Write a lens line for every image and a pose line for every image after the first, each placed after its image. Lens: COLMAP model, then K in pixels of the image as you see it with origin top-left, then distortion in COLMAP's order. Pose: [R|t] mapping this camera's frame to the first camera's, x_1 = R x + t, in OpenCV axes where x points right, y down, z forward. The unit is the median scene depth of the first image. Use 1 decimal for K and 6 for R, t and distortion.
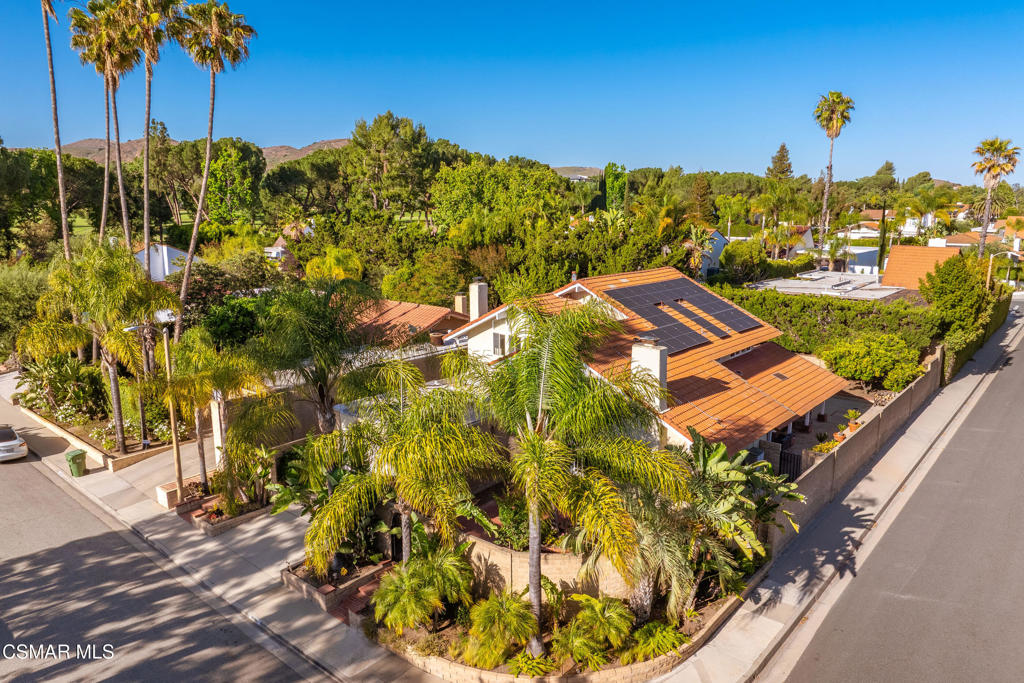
lens RADIAL K [[729.9, 0, 516.9], [0, 729.9, 340.2], [0, 0, 1]] dist [-0.048784, 0.019025]
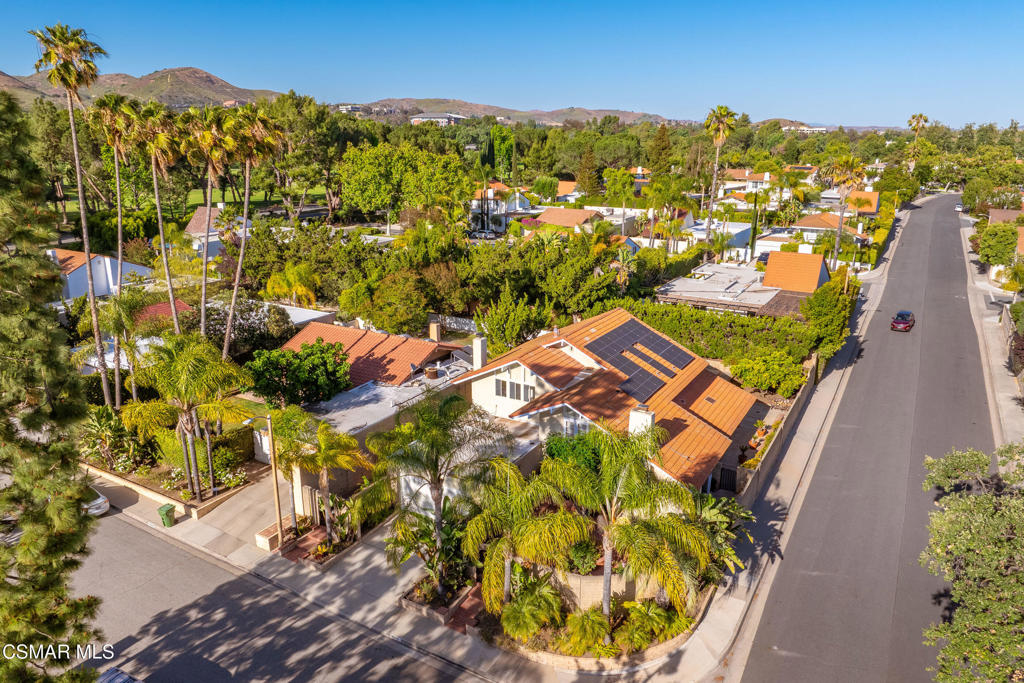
lens RADIAL K [[729.9, 0, 508.0], [0, 729.9, 343.2], [0, 0, 1]] dist [-0.048784, 0.019025]
pose [[0.984808, -0.045998, 0.167444, -0.244714], [0.029459, 0.994557, 0.099948, -0.219128], [-0.171129, -0.093496, 0.980802, -0.259880]]
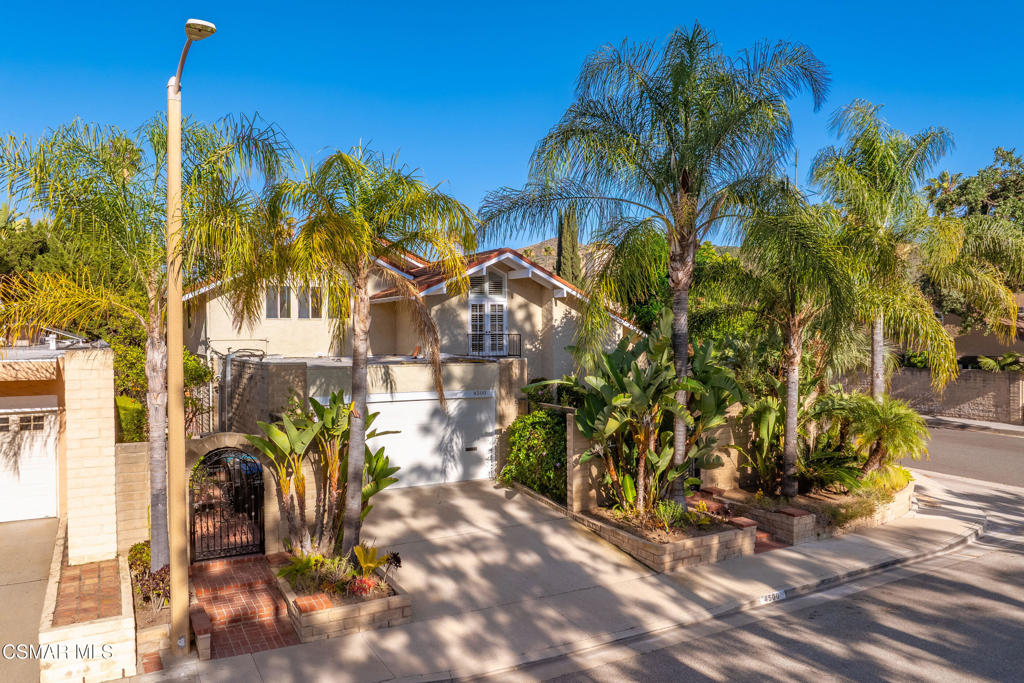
lens RADIAL K [[729.9, 0, 517.0], [0, 729.9, 338.7], [0, 0, 1]] dist [-0.048784, 0.019025]
pose [[0.333602, -0.012717, 0.942628, -0.637556], [0.187937, 0.980735, -0.053281, 0.126186], [-0.923791, 0.194929, 0.329565, 0.650453]]
